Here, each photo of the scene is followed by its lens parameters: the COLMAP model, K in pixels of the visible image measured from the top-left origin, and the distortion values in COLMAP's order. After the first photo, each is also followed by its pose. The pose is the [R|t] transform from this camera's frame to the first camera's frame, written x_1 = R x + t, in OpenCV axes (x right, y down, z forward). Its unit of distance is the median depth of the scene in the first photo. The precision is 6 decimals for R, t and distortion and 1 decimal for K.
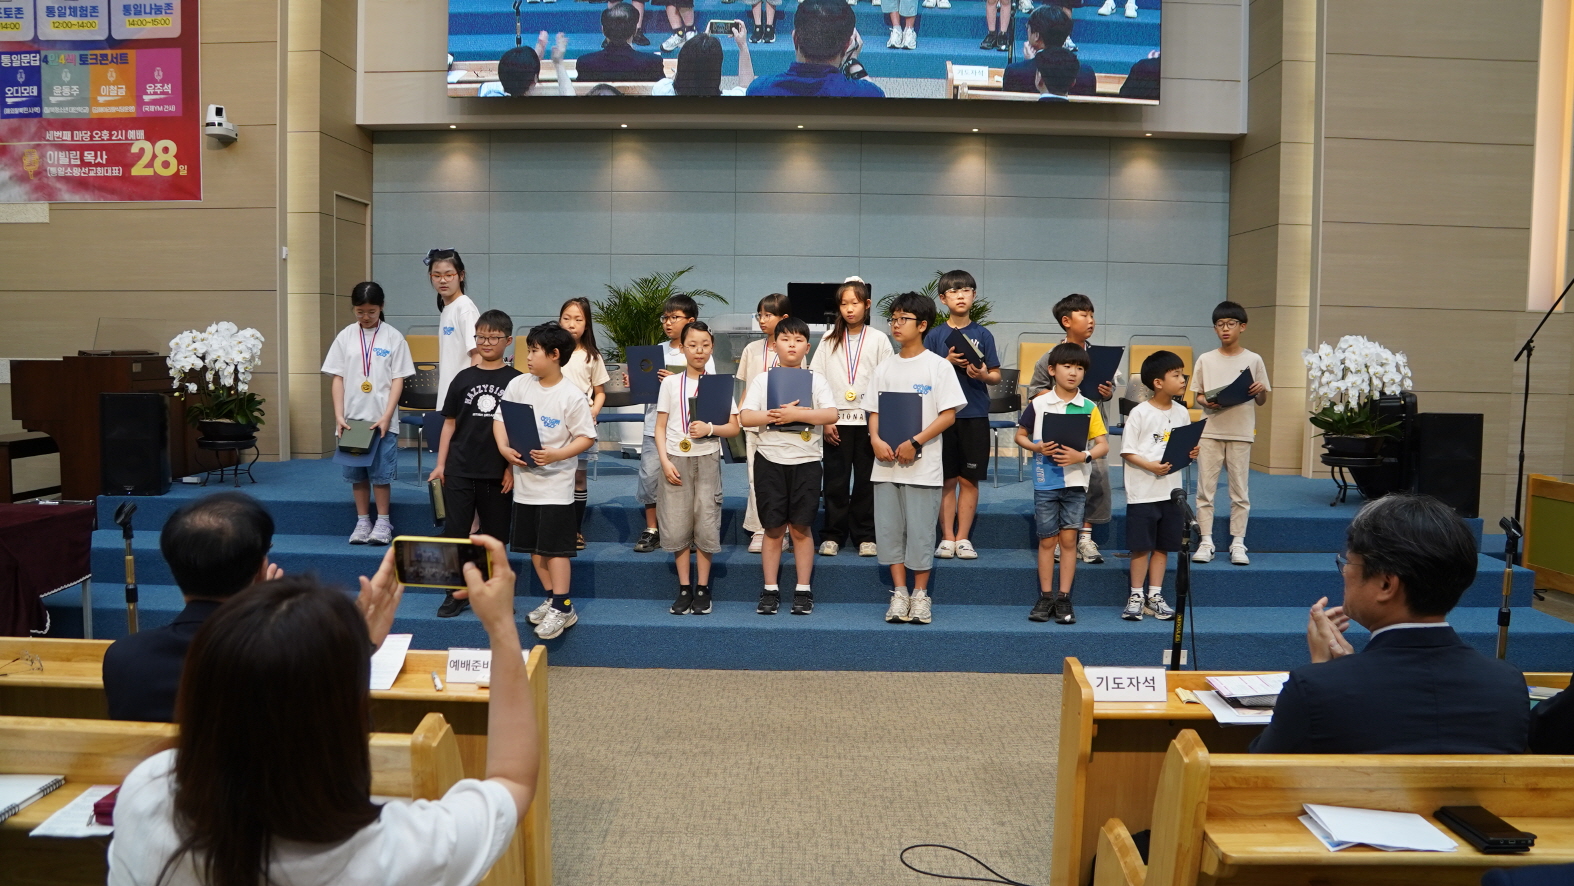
lens RADIAL K [[1243.9, 0, 790.4], [0, 1243.9, 468.4], [0, 0, 1]] dist [-0.167739, 0.113710]
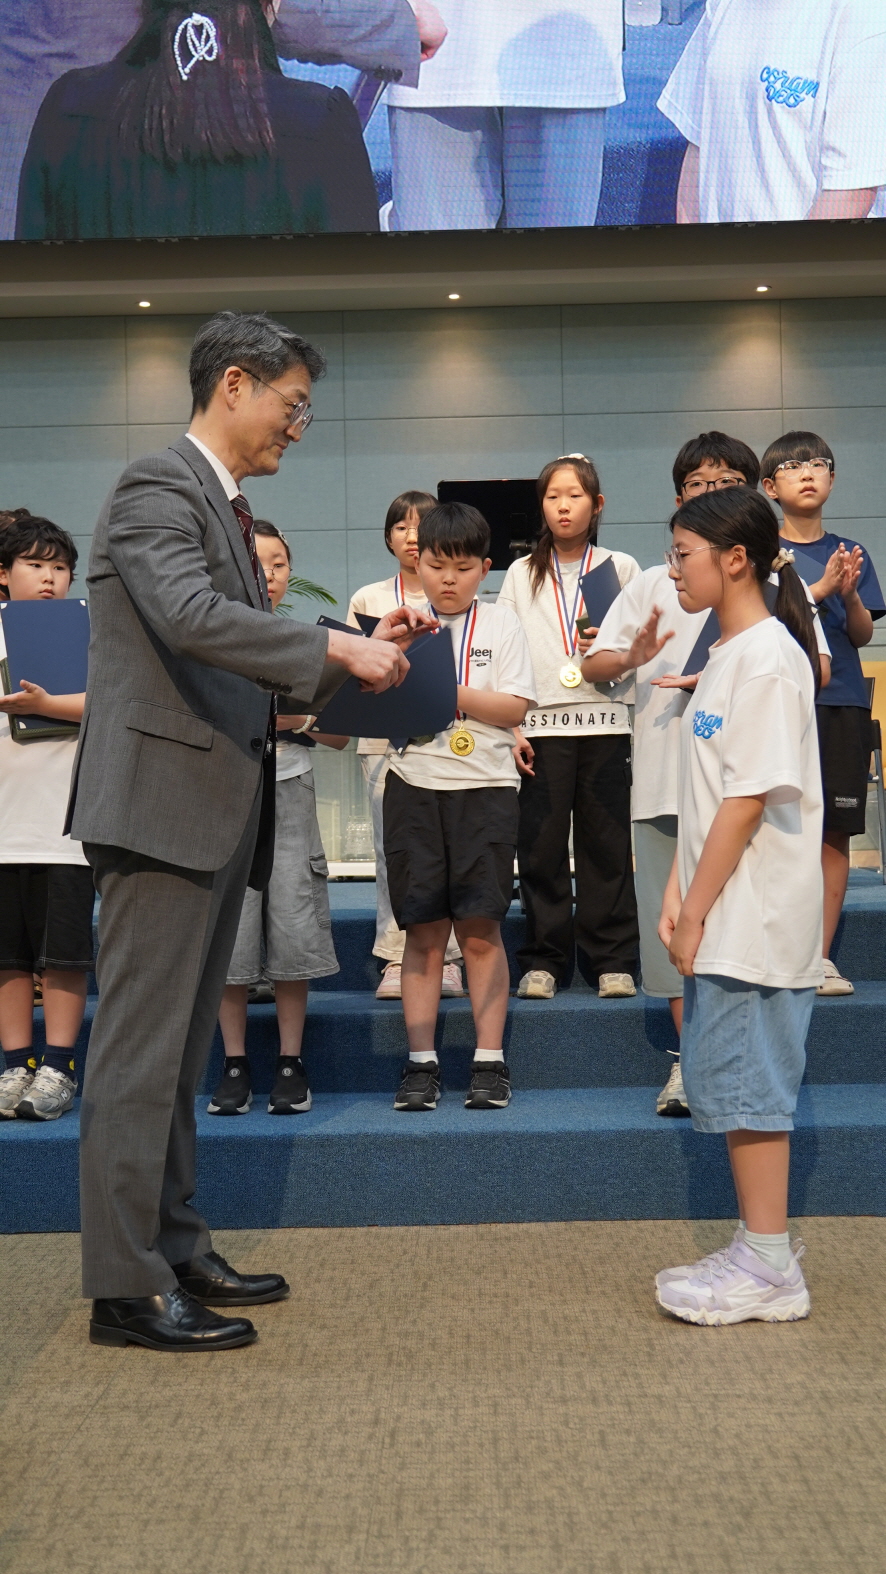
lens RADIAL K [[1834.3, 0, 452.5], [0, 1834.3, 791.9], [0, 0, 1]] dist [-0.020404, 0.198386]
pose [[0.999432, -0.033699, -0.000389, -0.000066], [0.033421, 0.992526, -0.117369, 0.076122], [0.004341, 0.117290, 0.993088, 0.272659]]
